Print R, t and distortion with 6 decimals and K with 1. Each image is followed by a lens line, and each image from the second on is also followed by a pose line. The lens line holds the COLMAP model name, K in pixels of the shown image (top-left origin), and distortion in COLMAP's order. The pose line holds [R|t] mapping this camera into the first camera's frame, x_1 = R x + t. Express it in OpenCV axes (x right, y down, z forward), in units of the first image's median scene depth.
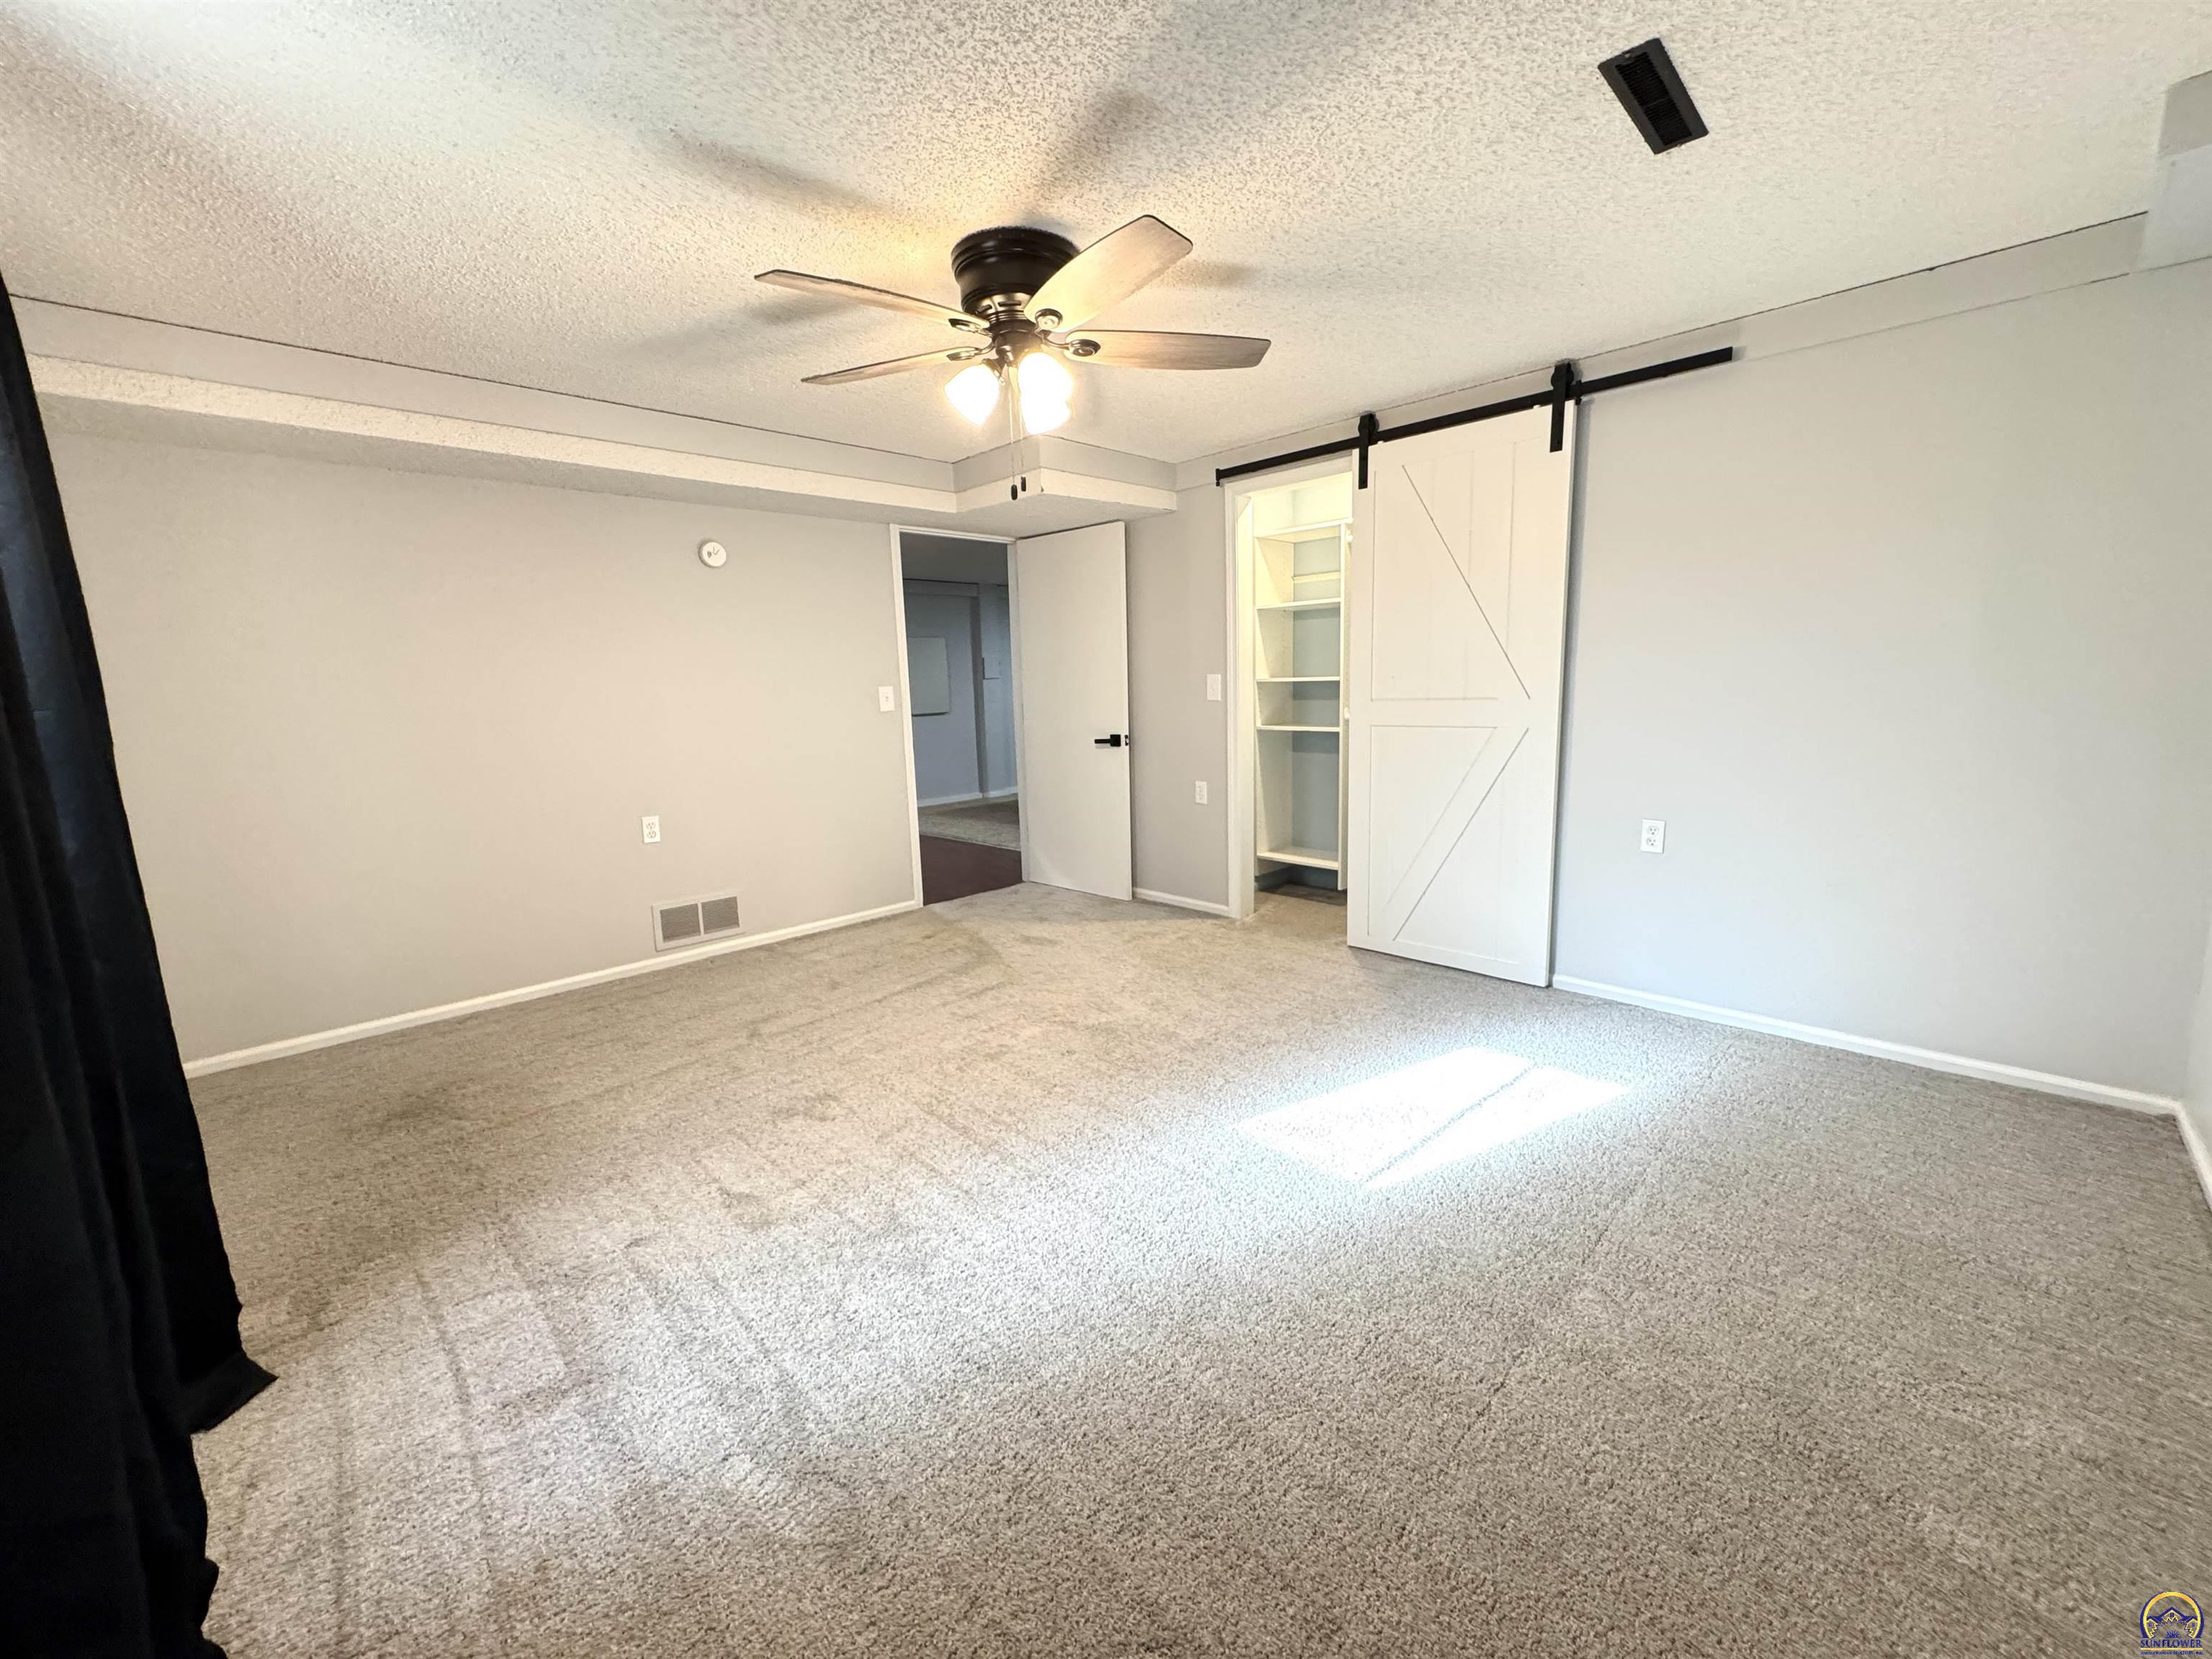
lens RADIAL K [[884.9, 0, 1106.8], [0, 884.9, 821.5], [0, 0, 1]] dist [-0.002124, -0.000143]
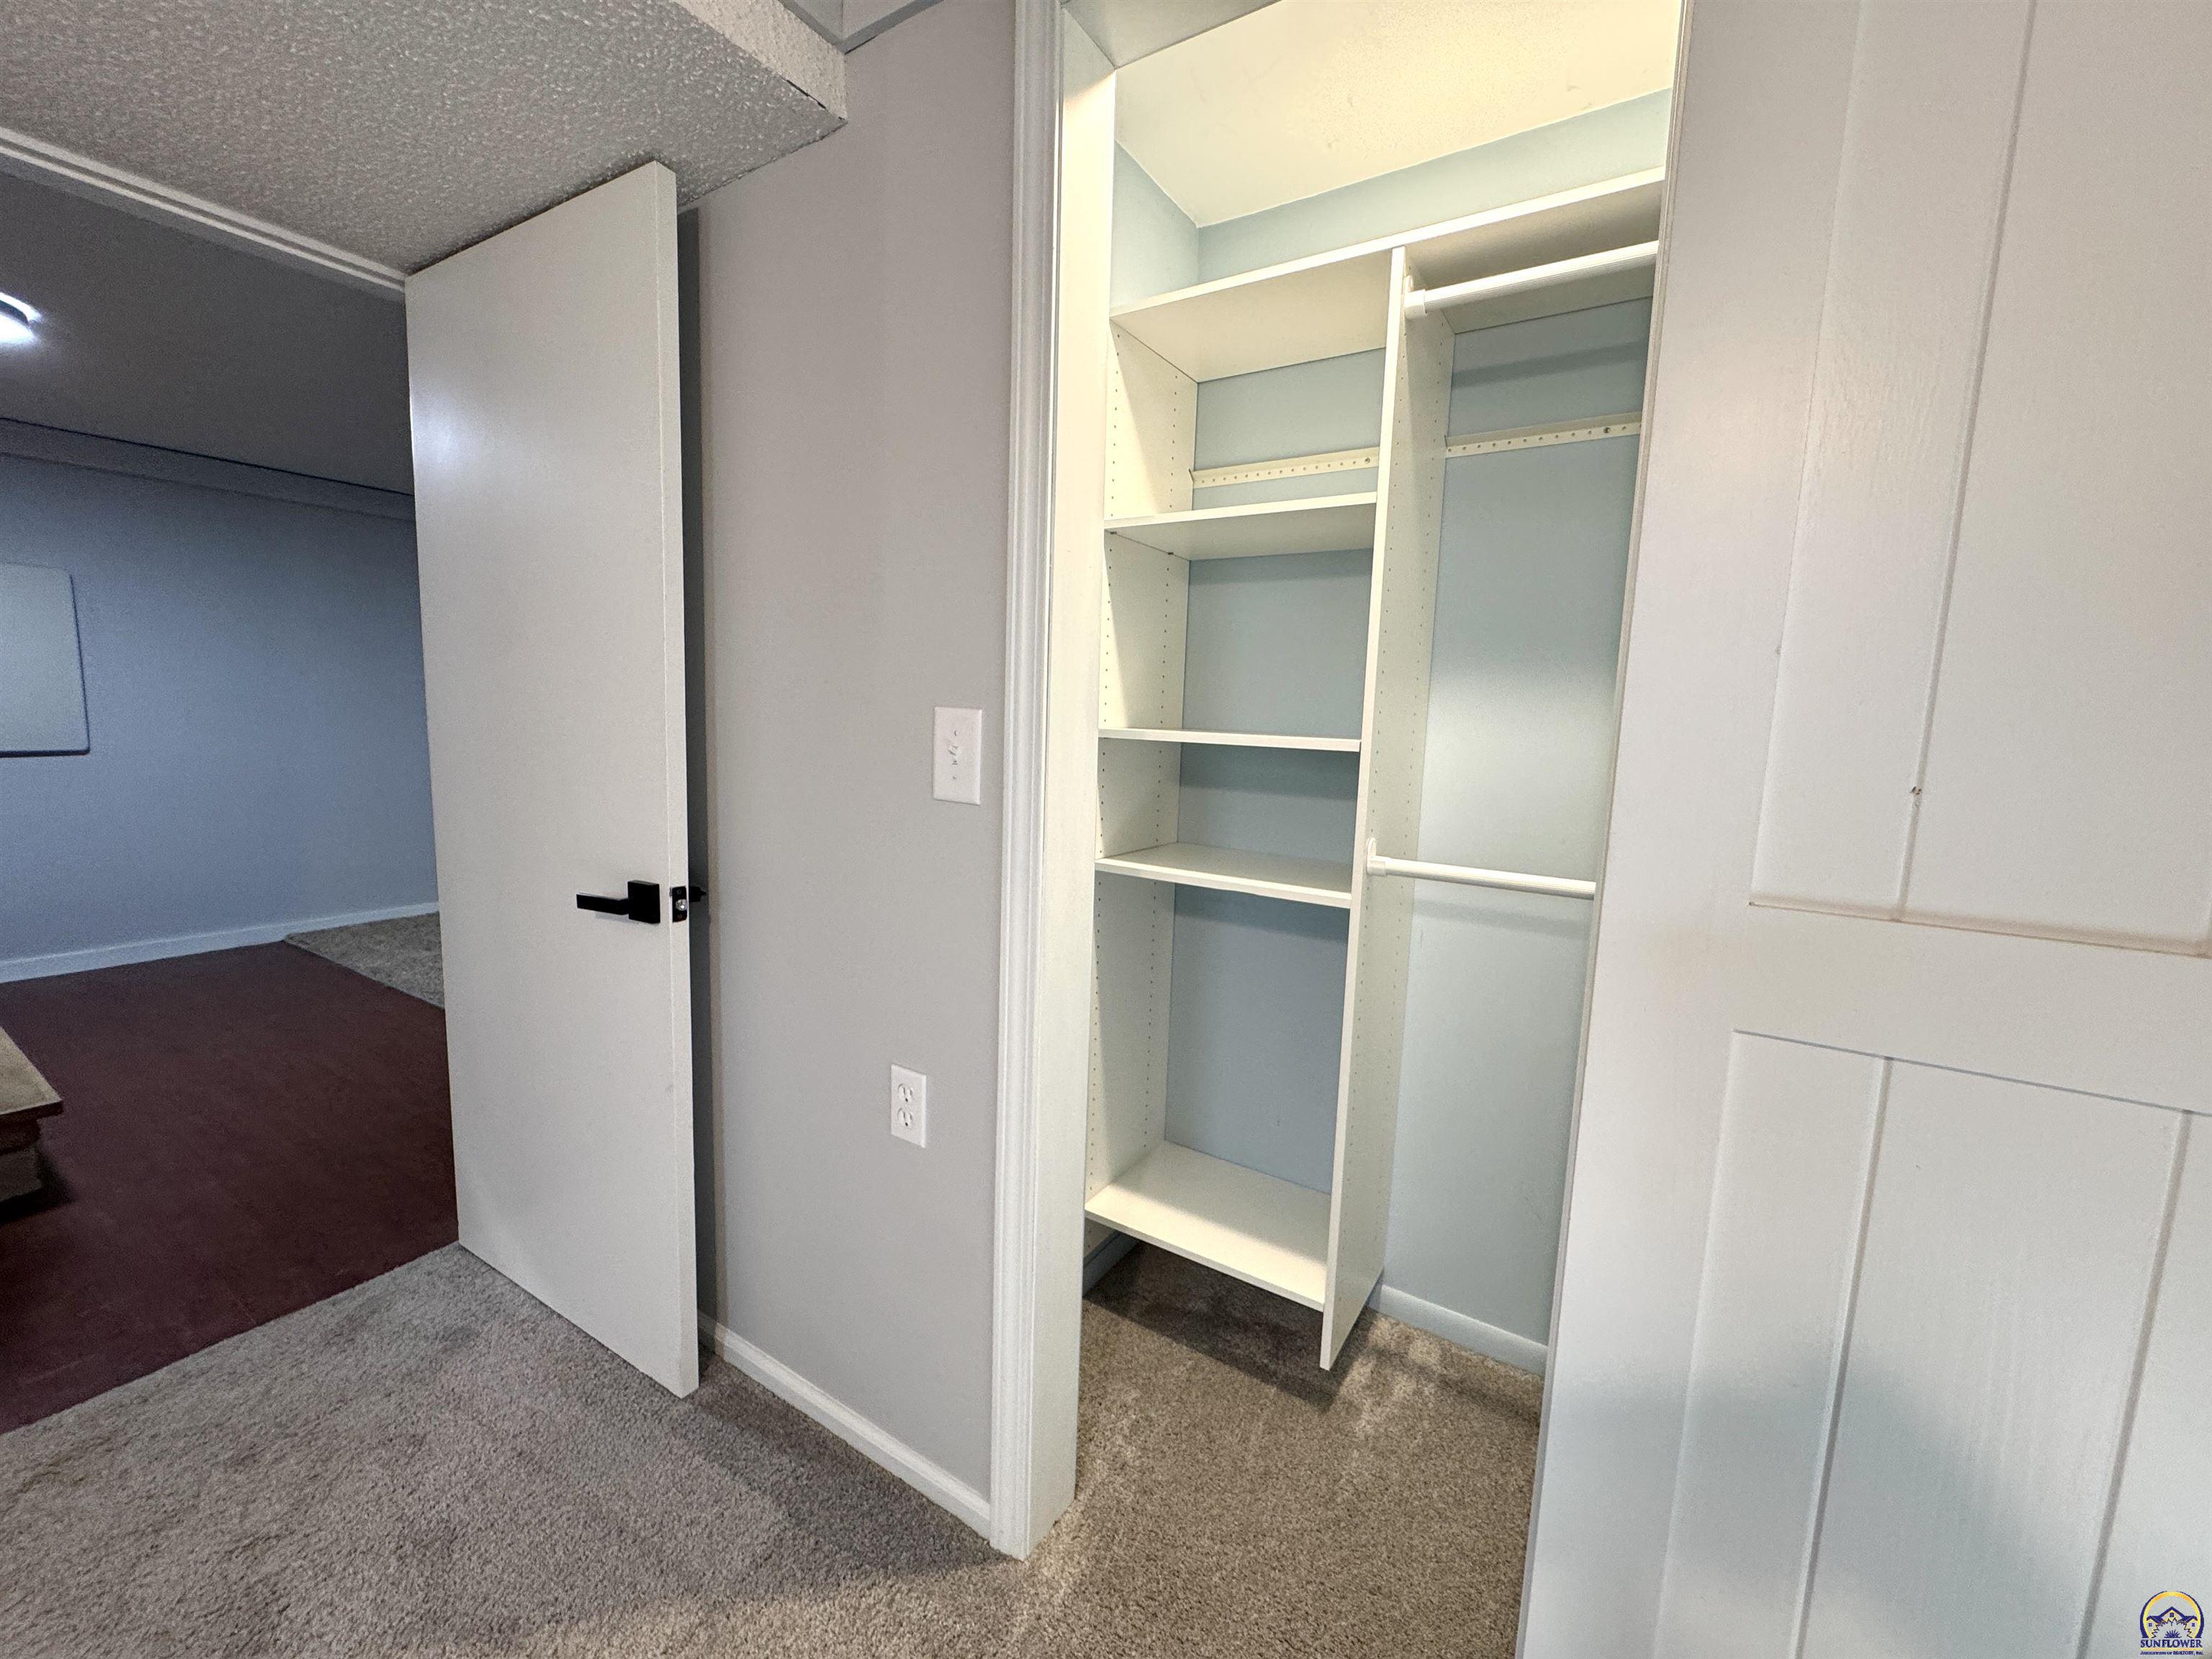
lens RADIAL K [[884.9, 0, 1106.8], [0, 884.9, 821.5], [0, 0, 1]] dist [-0.002124, -0.000143]
pose [[0.972334, 0.032669, 0.231301, 0.095454], [-0.022861, 0.998727, -0.044959, -0.110934], [-0.232475, 0.038427, 0.971843, 0.669734]]
